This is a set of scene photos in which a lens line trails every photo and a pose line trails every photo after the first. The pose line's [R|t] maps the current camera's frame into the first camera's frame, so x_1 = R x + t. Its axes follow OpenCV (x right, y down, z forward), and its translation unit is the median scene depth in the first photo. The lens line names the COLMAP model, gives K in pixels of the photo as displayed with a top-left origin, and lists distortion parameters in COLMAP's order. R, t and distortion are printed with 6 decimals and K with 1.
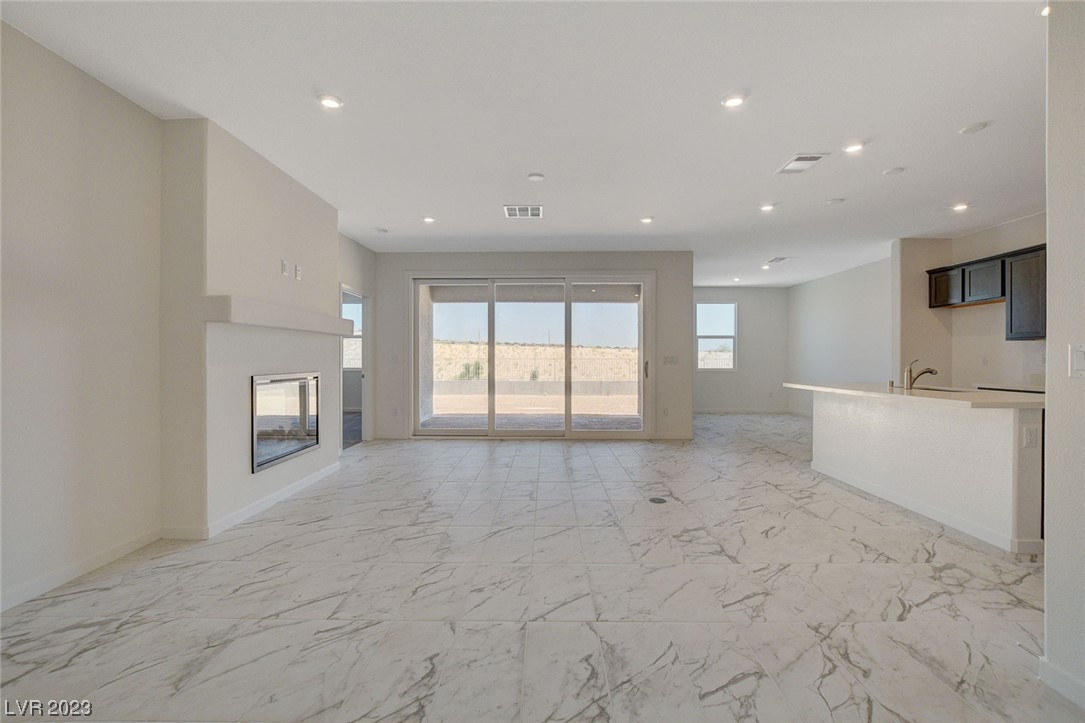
lens RADIAL K [[472.3, 0, 541.0], [0, 472.3, 357.9], [0, 0, 1]] dist [-0.016331, 0.004249]
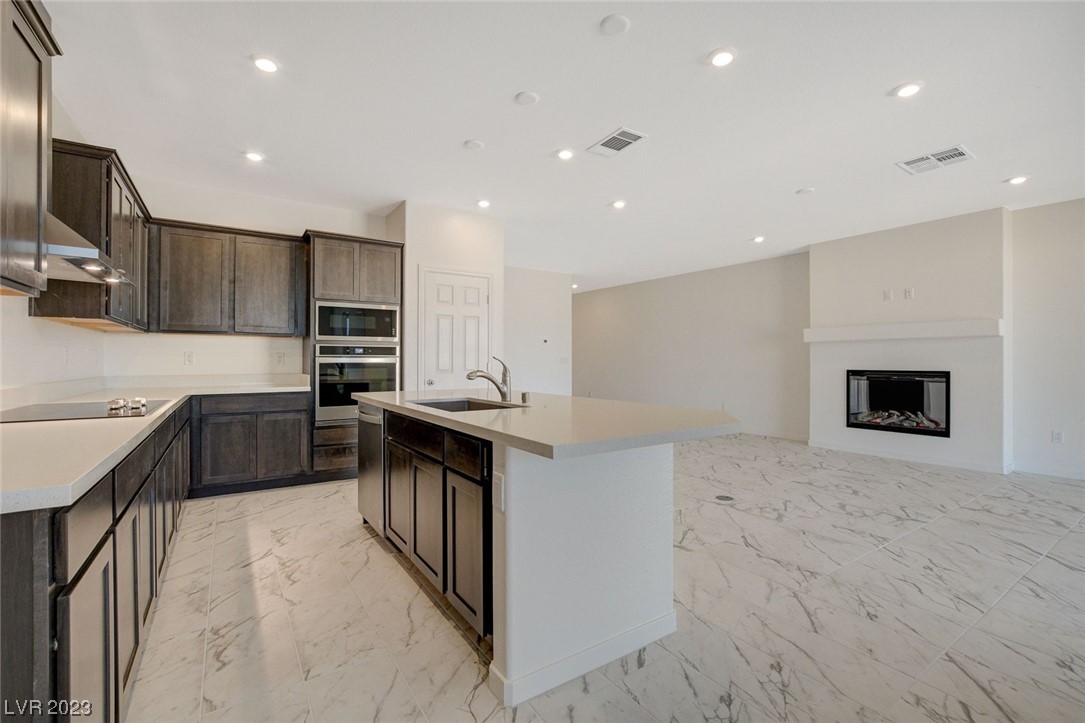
lens RADIAL K [[472.3, 0, 542.1], [0, 472.3, 357.5], [0, 0, 1]] dist [-0.016331, 0.004249]
pose [[-0.825543, -0.005732, -0.564310, 0.846644], [-0.001521, 0.999967, -0.007933, 0.006697], [0.564337, -0.005691, -0.825525, 1.195003]]
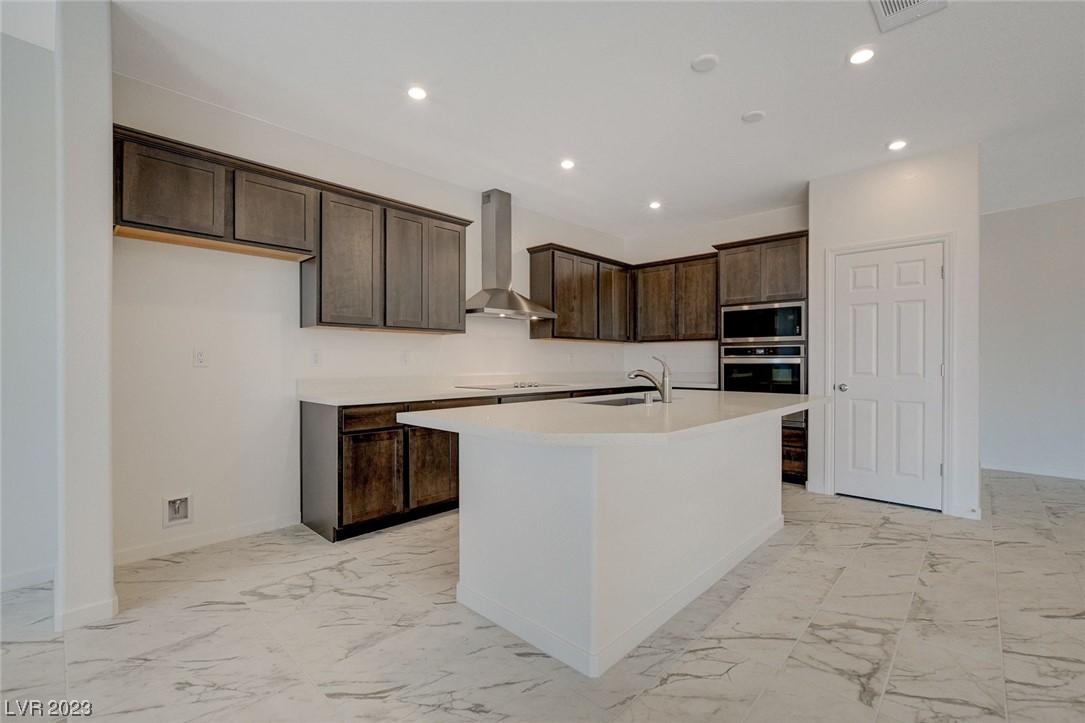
lens RADIAL K [[472.3, 0, 543.7], [0, 472.3, 360.4], [0, 0, 1]] dist [-0.016331, 0.004249]
pose [[-0.736656, -0.002113, 0.676264, 0.354056], [-0.004106, 0.999991, -0.001348, 0.007239], [-0.676255, -0.003770, -0.736658, 1.201051]]
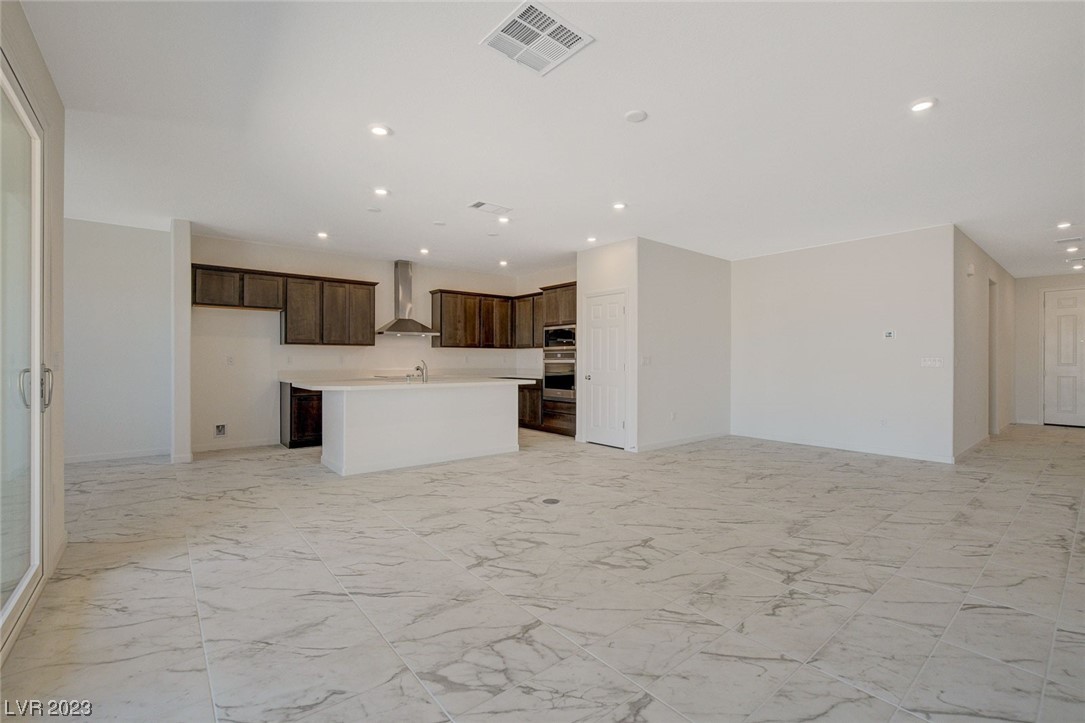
lens RADIAL K [[472.3, 0, 543.4], [0, 472.3, 359.6], [0, 0, 1]] dist [-0.016331, 0.004249]
pose [[-0.644586, -0.001358, 0.764530, -0.375156], [-0.004144, 0.999990, -0.001718, 0.002802], [-0.764520, -0.004276, -0.644585, 1.226769]]
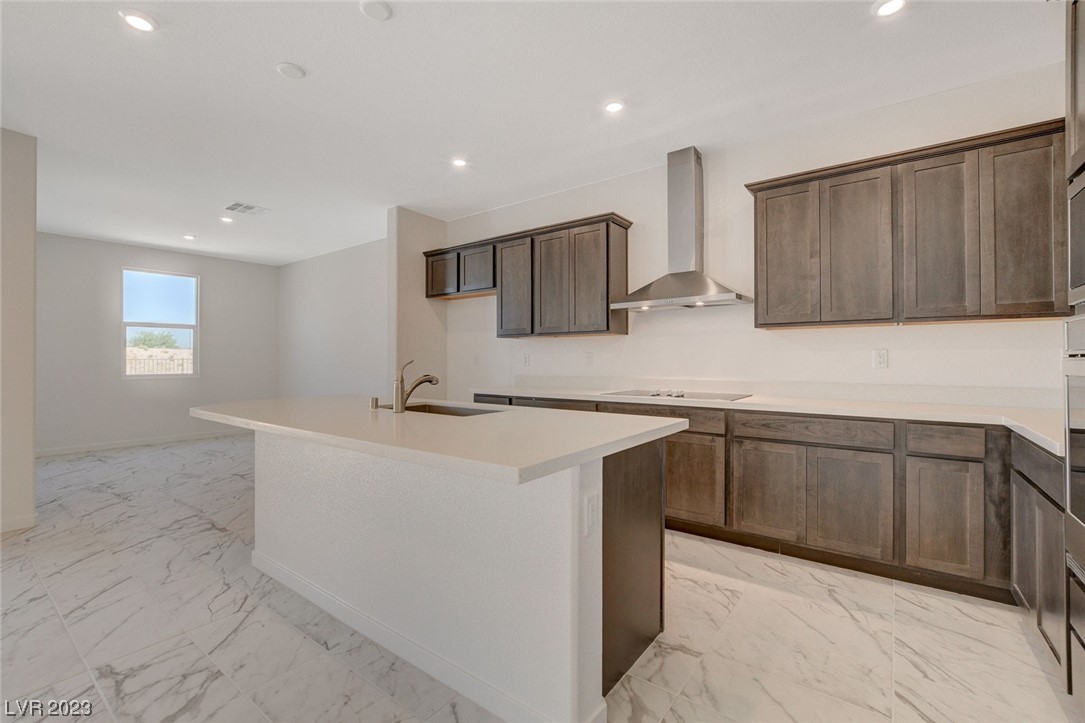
lens RADIAL K [[472.3, 0, 537.6], [0, 472.3, 364.0], [0, 0, 1]] dist [-0.016331, 0.004249]
pose [[0.598715, -0.008443, 0.800918, 0.324281], [-0.000468, 0.999941, 0.010891, 0.001398], [-0.800962, -0.006895, 0.598675, 0.397160]]
